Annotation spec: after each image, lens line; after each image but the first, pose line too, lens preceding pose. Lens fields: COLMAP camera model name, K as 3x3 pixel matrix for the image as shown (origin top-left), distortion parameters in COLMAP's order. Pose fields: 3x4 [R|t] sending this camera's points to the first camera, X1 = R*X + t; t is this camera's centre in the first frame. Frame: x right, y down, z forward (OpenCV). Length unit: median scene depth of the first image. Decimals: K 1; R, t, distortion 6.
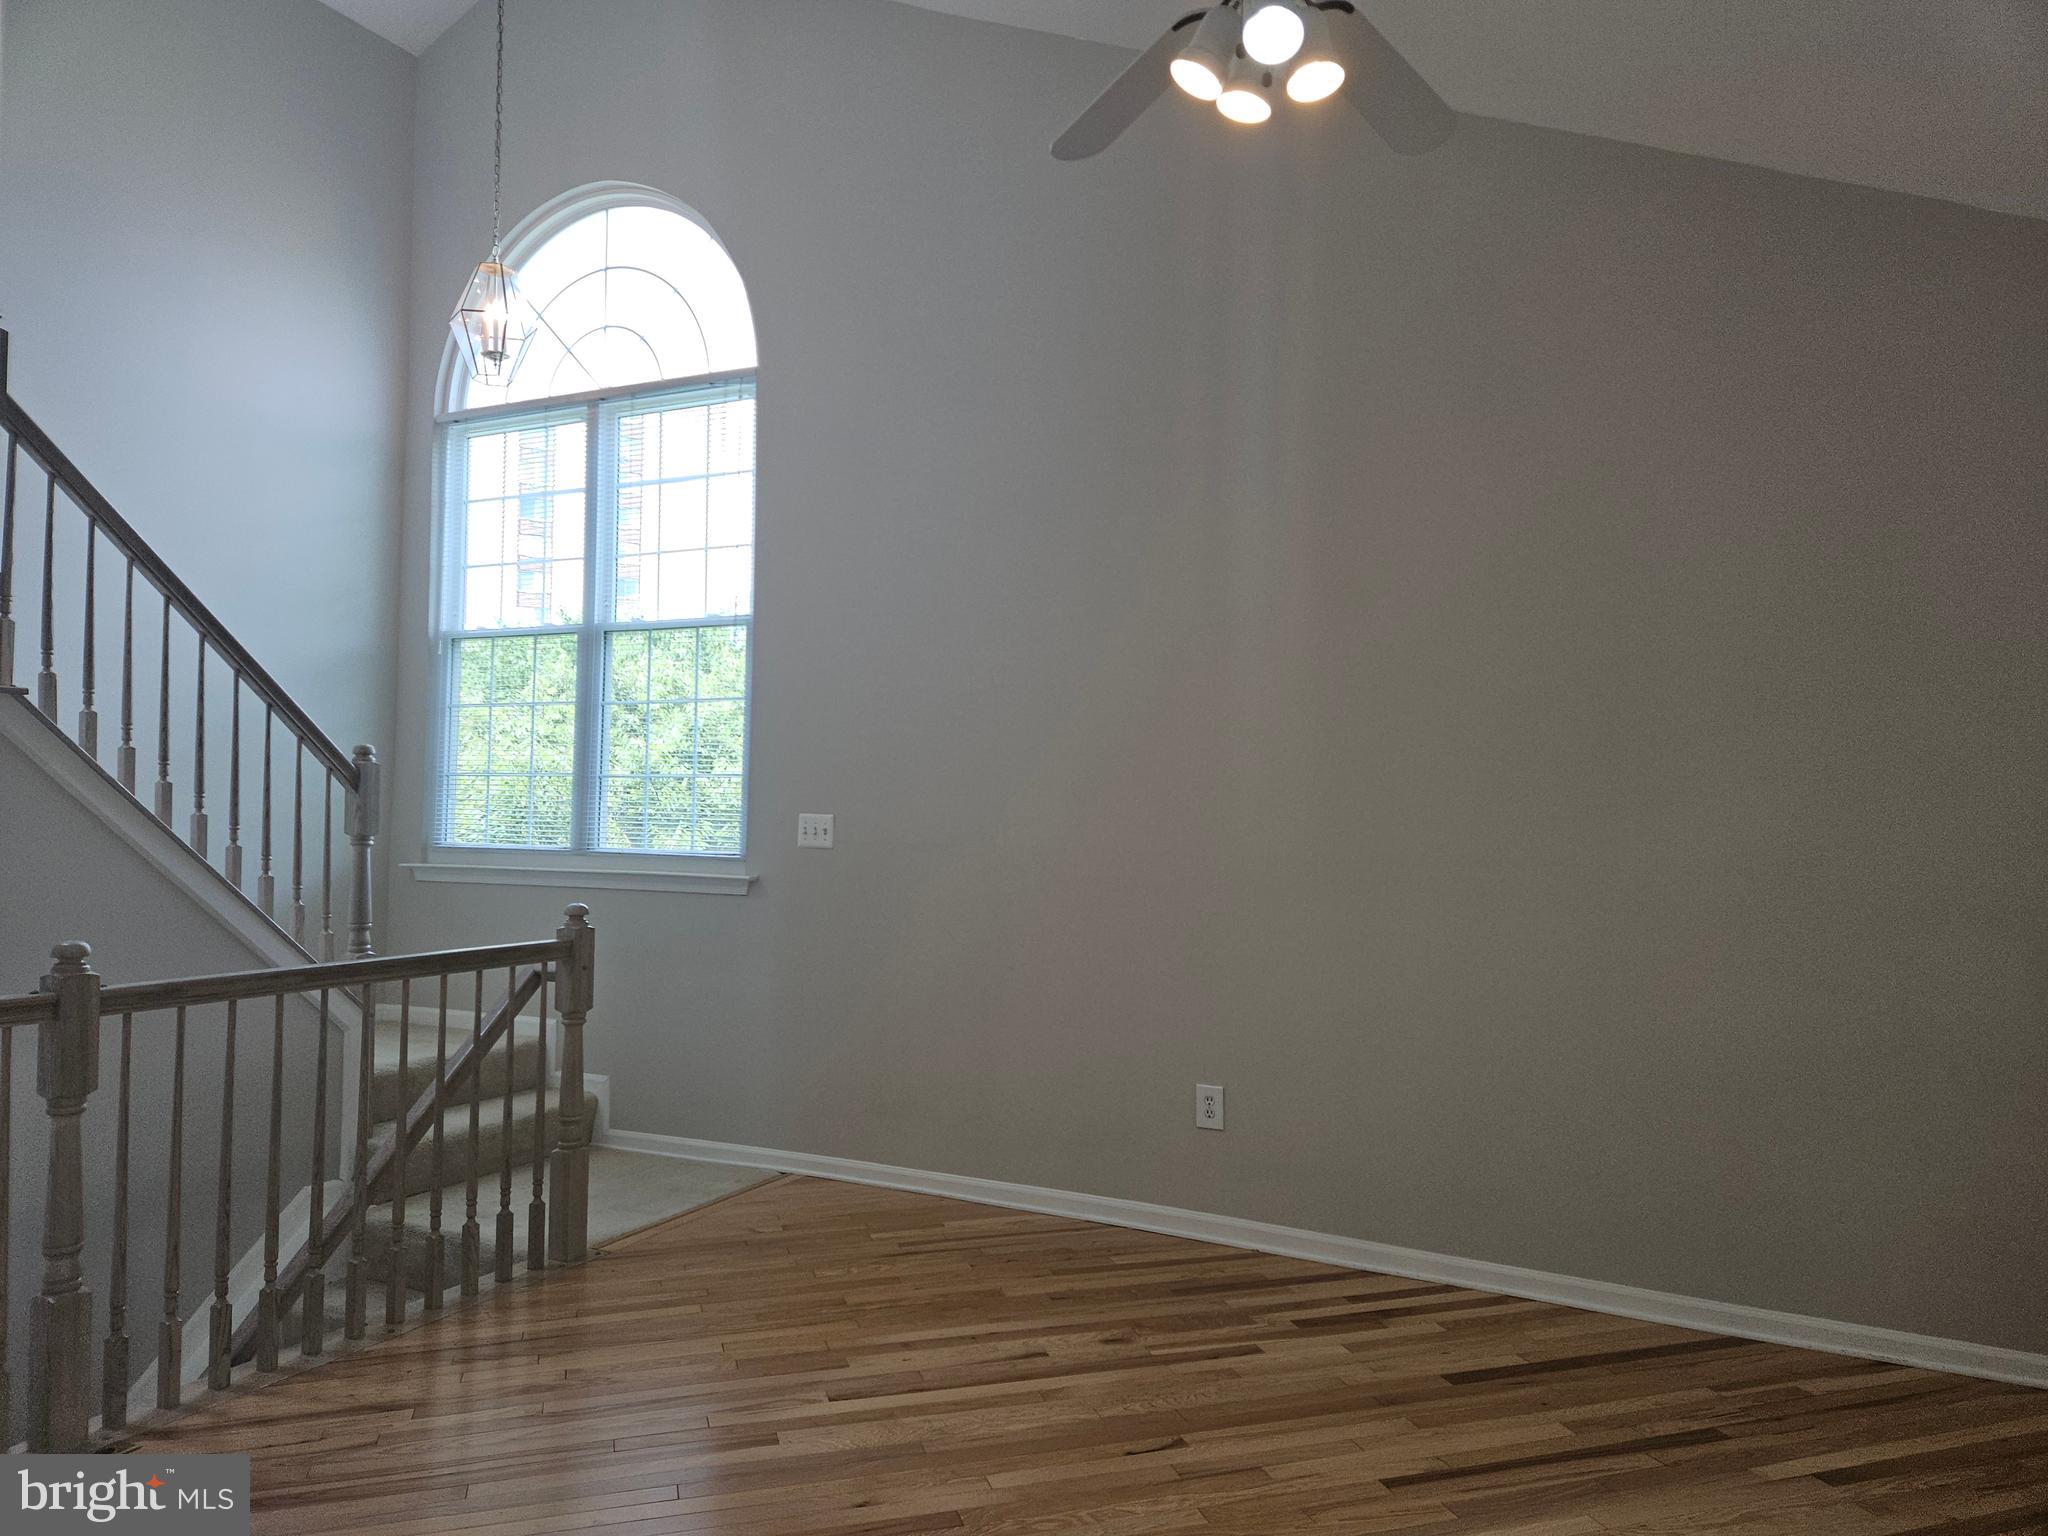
lens RADIAL K [[1369.6, 0, 1025.7], [0, 1369.6, 758.1], [0, 0, 1]] dist [0.074683, -0.071612]
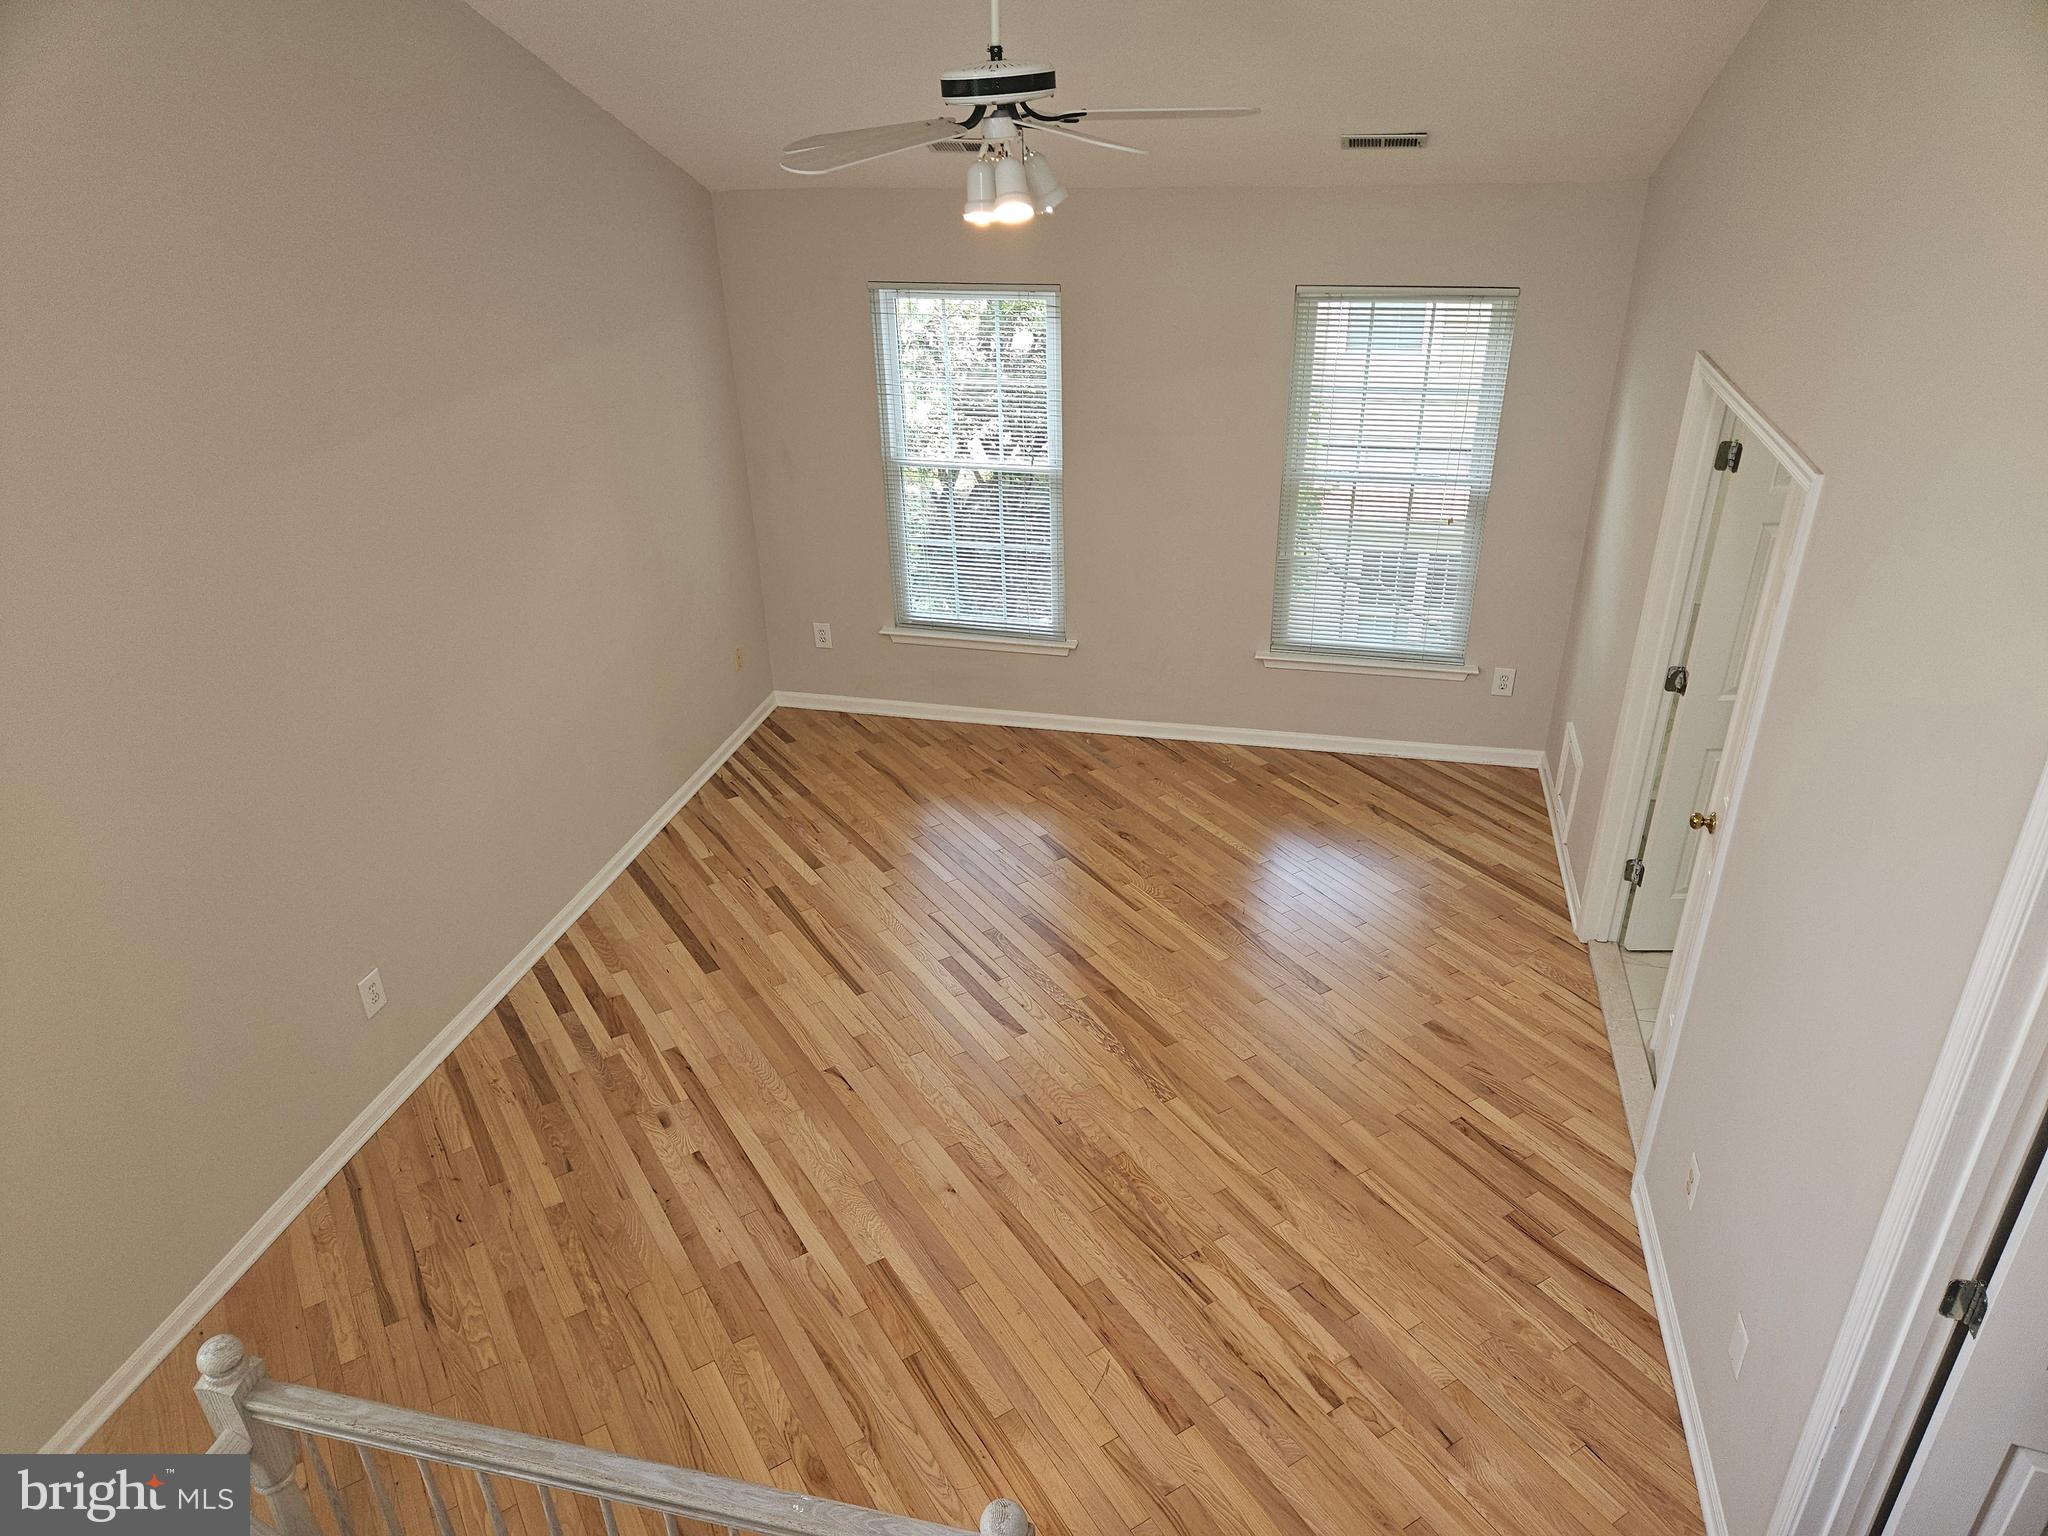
lens RADIAL K [[1369.6, 0, 1025.7], [0, 1369.6, 758.1], [0, 0, 1]] dist [0.074683, -0.071612]
pose [[-0.243690, -0.448199, 0.860077, -0.933761], [-0.019484, 0.888895, 0.457696, -0.443222], [-0.969657, 0.094778, -0.225348, 0.925094]]
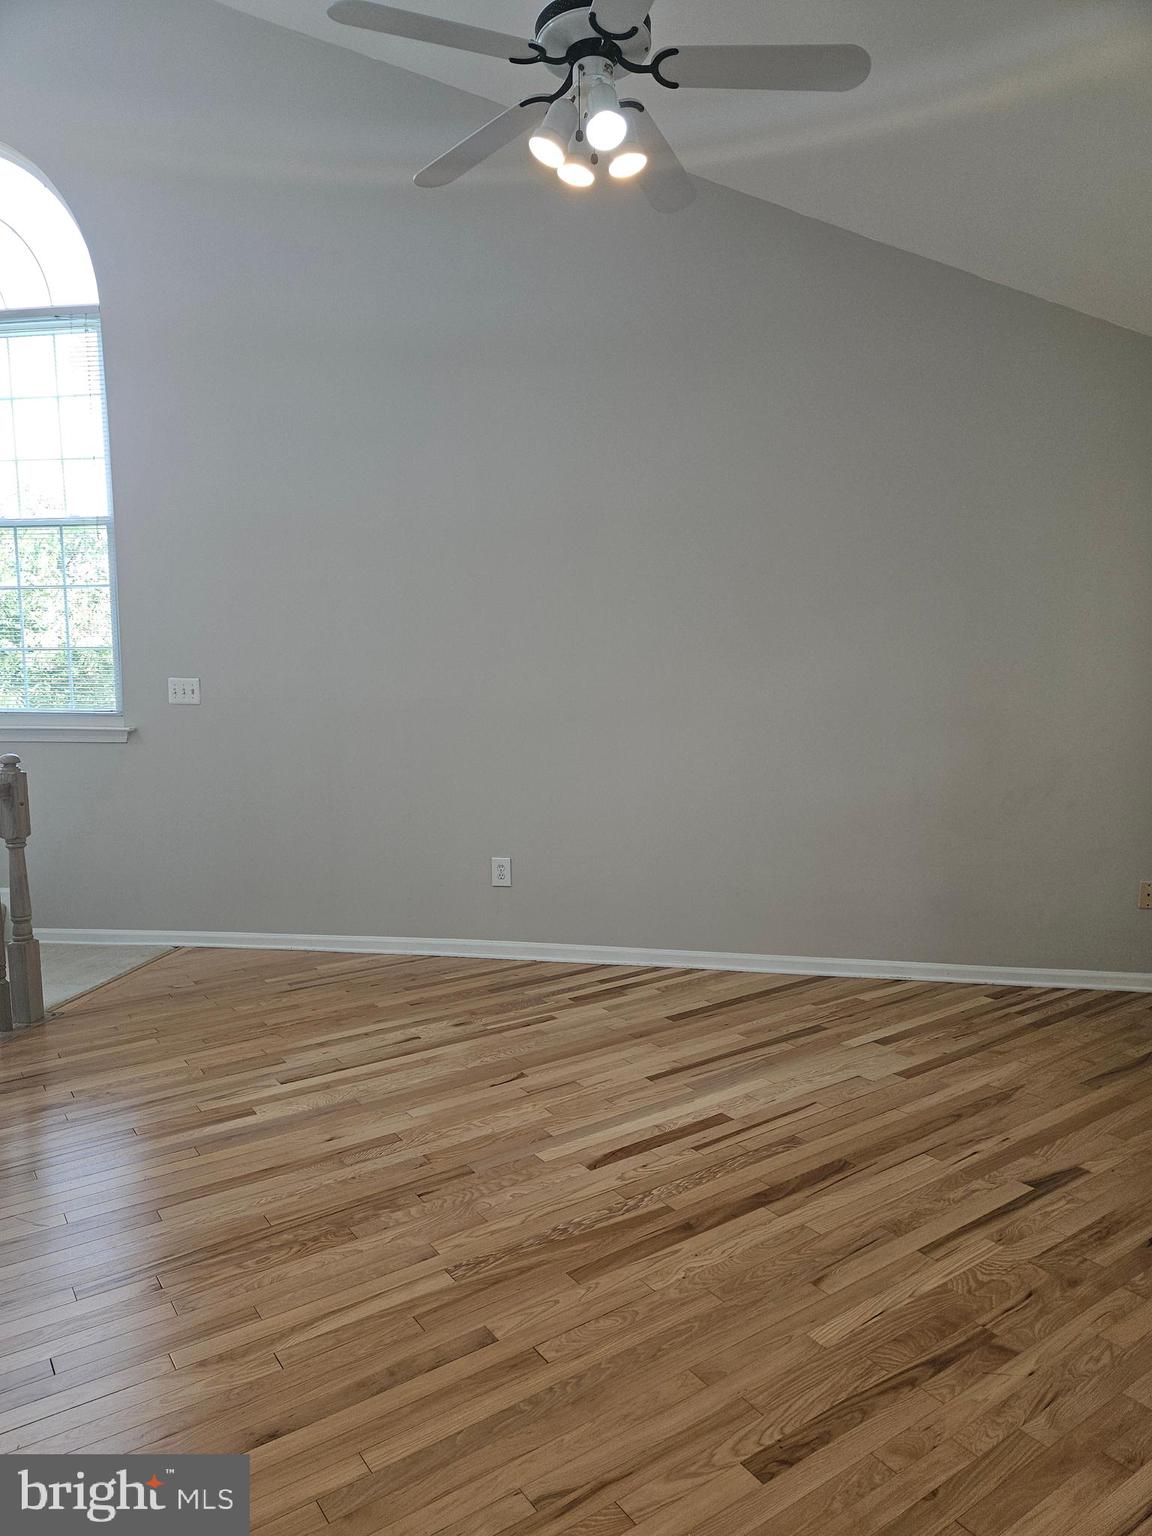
lens RADIAL K [[1033.1, 0, 580.2], [0, 1033.1, 778.2], [0, 0, 1]] dist [0.037680, -0.006473]
pose [[0.954494, -0.052322, 0.293604, -0.128780], [0.008523, 0.988873, 0.148517, -0.011654], [-0.298108, -0.139256, 0.944319, -0.068625]]
